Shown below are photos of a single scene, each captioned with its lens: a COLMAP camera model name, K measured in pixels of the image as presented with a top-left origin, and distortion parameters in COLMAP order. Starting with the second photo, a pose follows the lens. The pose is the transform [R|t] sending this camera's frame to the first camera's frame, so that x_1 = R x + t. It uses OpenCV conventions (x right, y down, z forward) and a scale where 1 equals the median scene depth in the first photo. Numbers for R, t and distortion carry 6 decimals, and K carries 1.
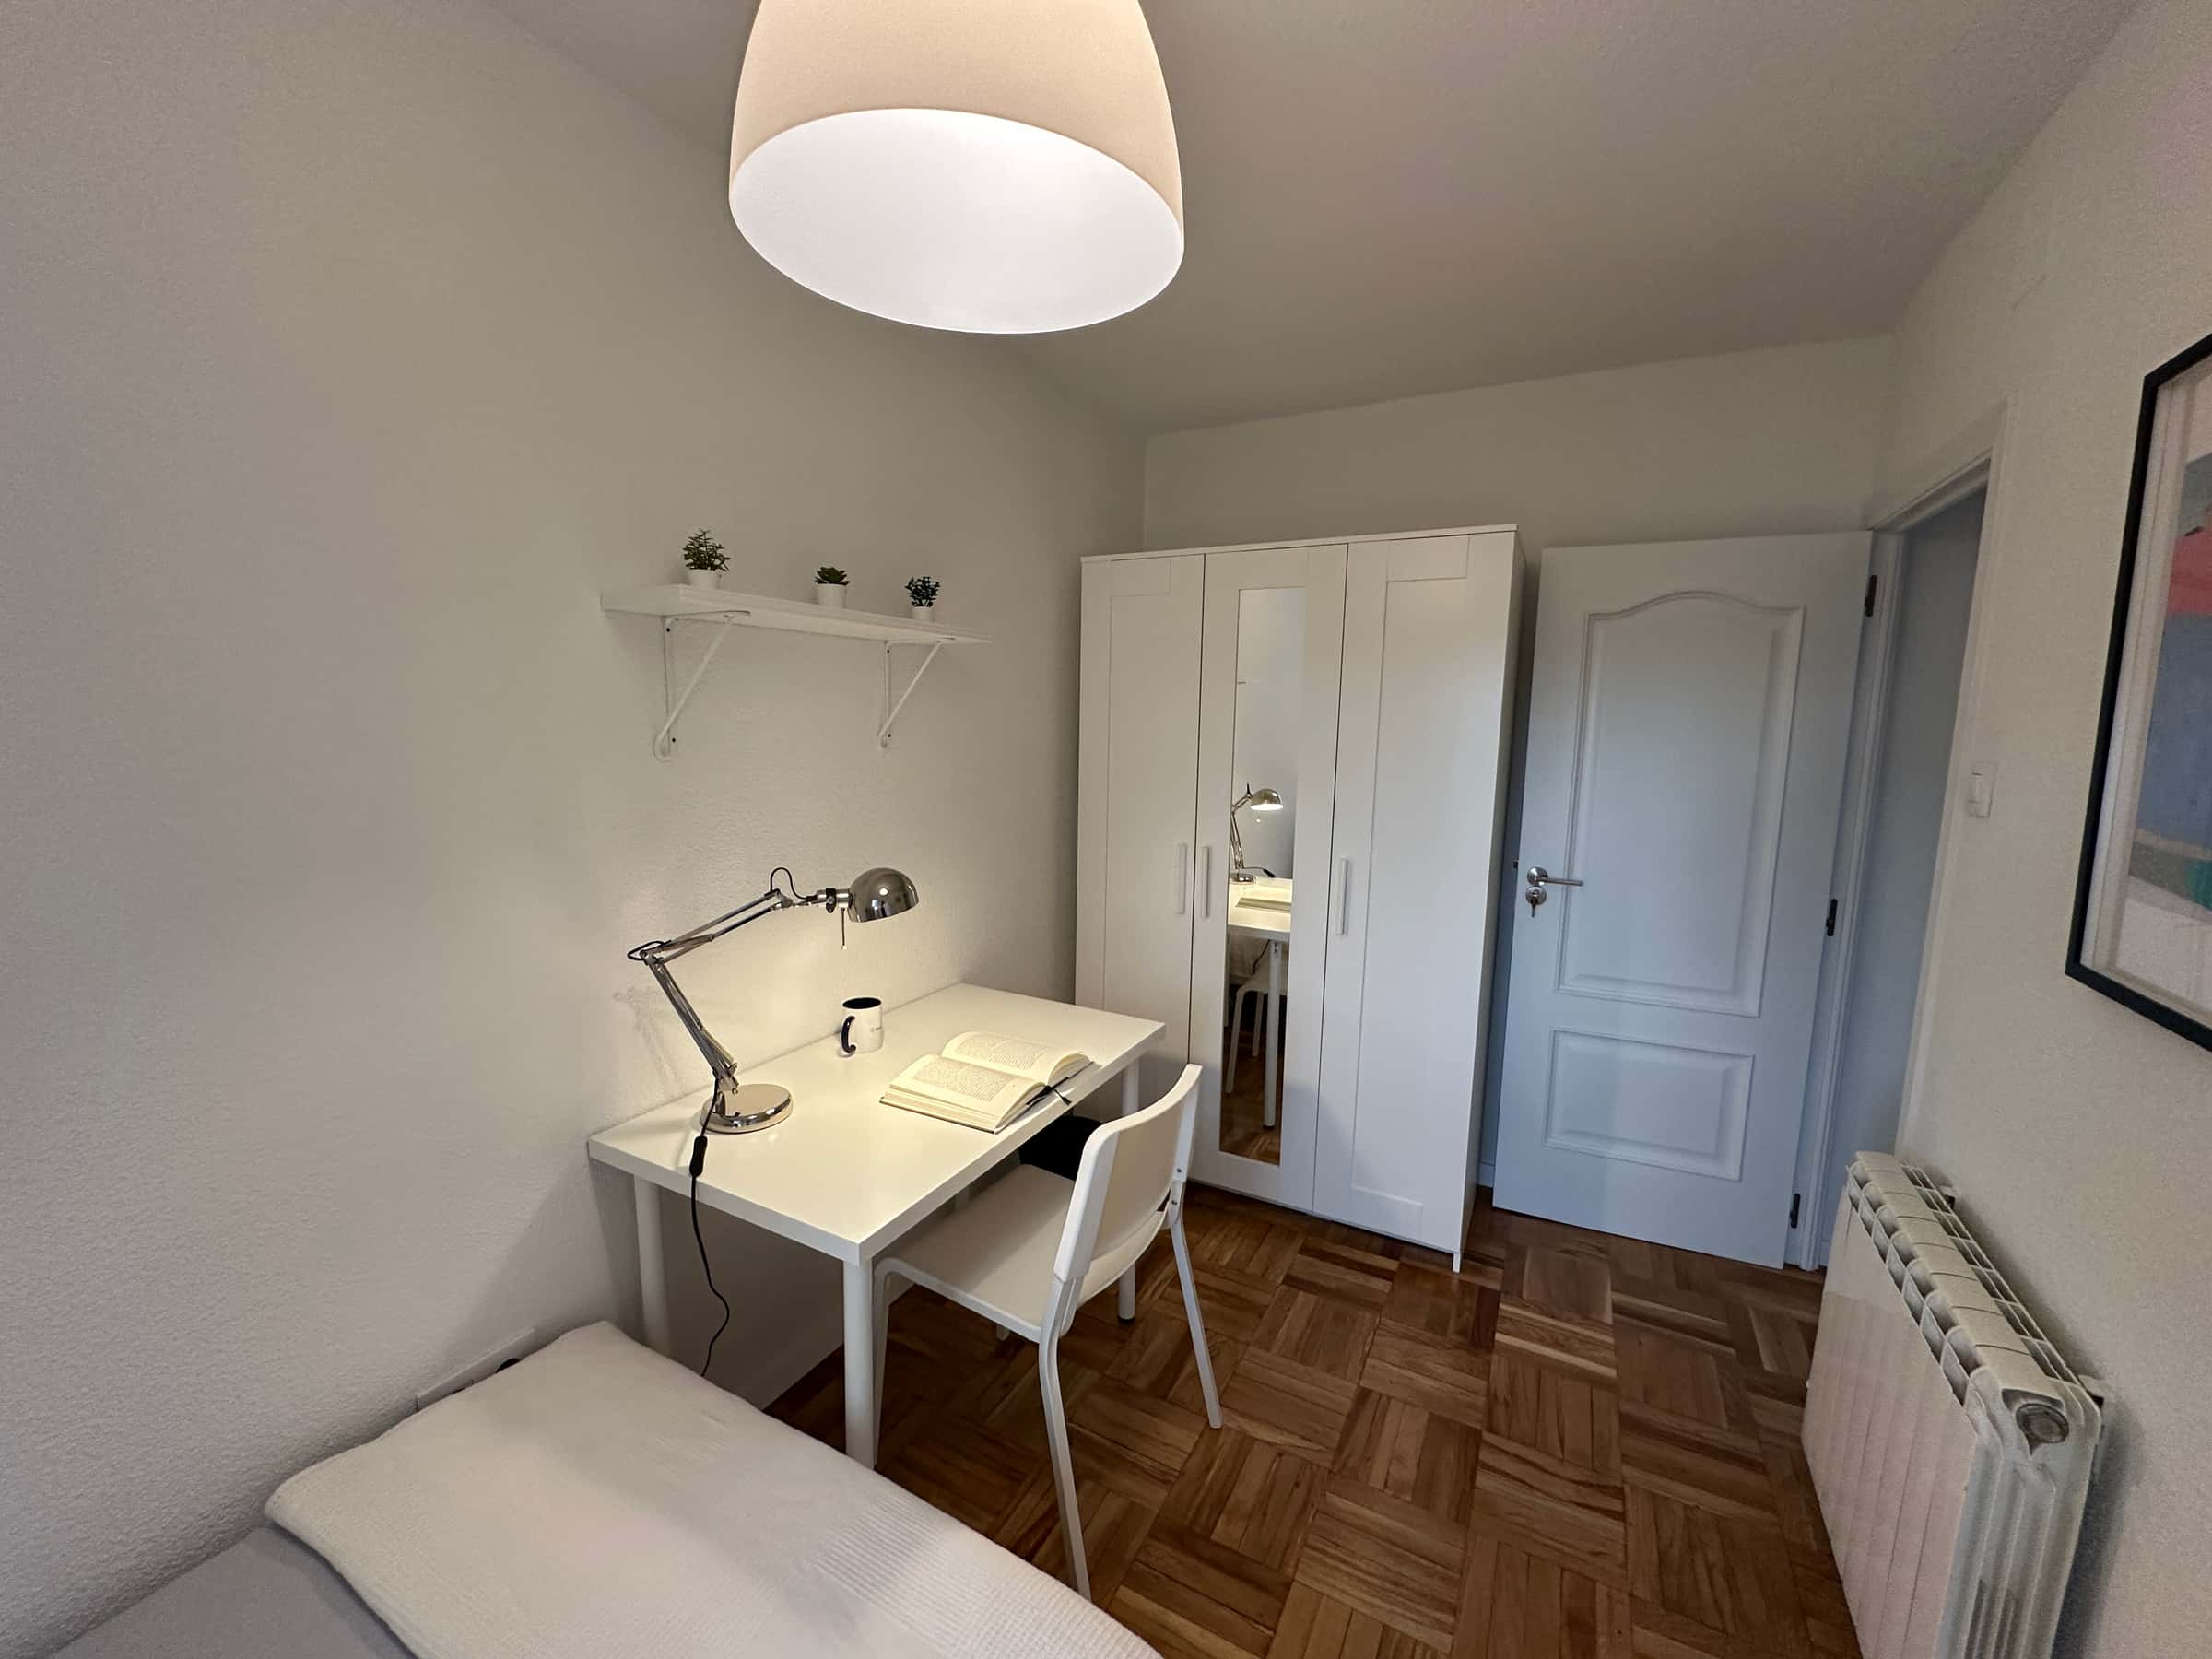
lens RADIAL K [[882.6, 0, 1106.0], [0, 882.6, 828.5], [0, 0, 1]] dist [-0.001702, -0.000346]
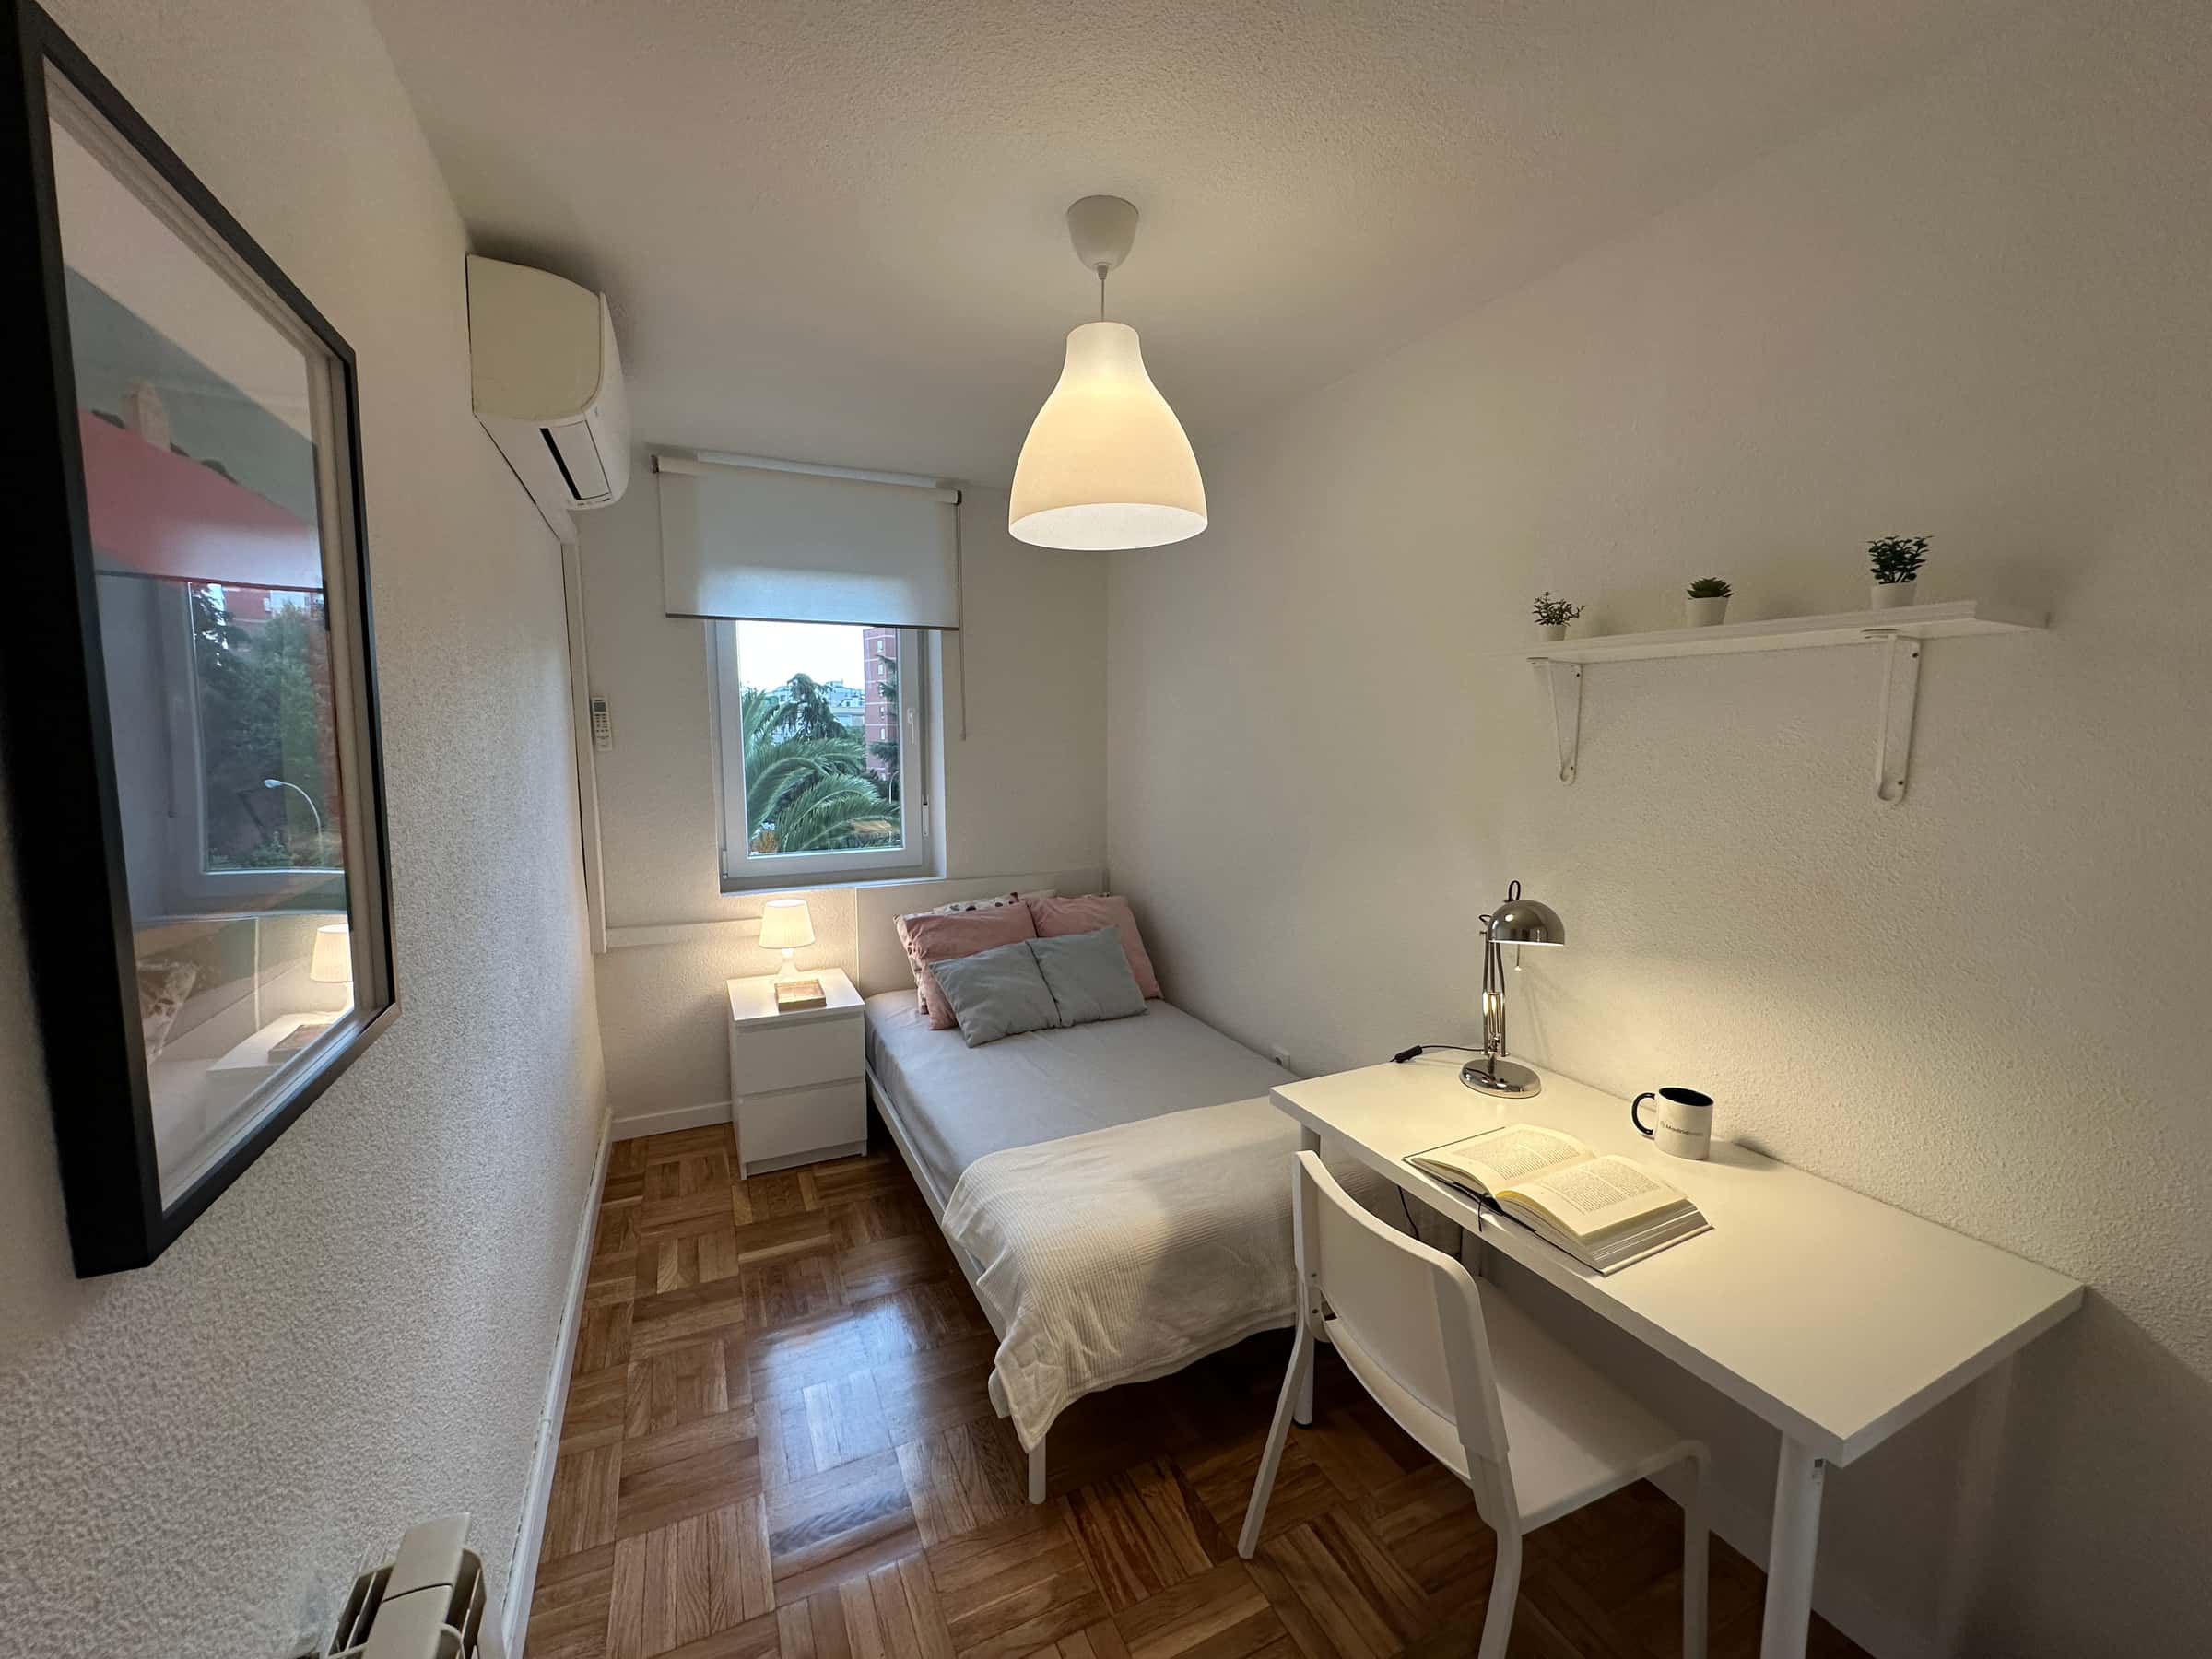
lens RADIAL K [[882.6, 0, 1106.0], [0, 882.6, 828.5], [0, 0, 1]] dist [-0.001702, -0.000346]
pose [[-0.581403, 0.079036, -0.809768, 0.766217], [-0.124266, 0.974967, 0.184381, -0.147375], [0.804070, 0.207827, -0.557028, 1.081263]]
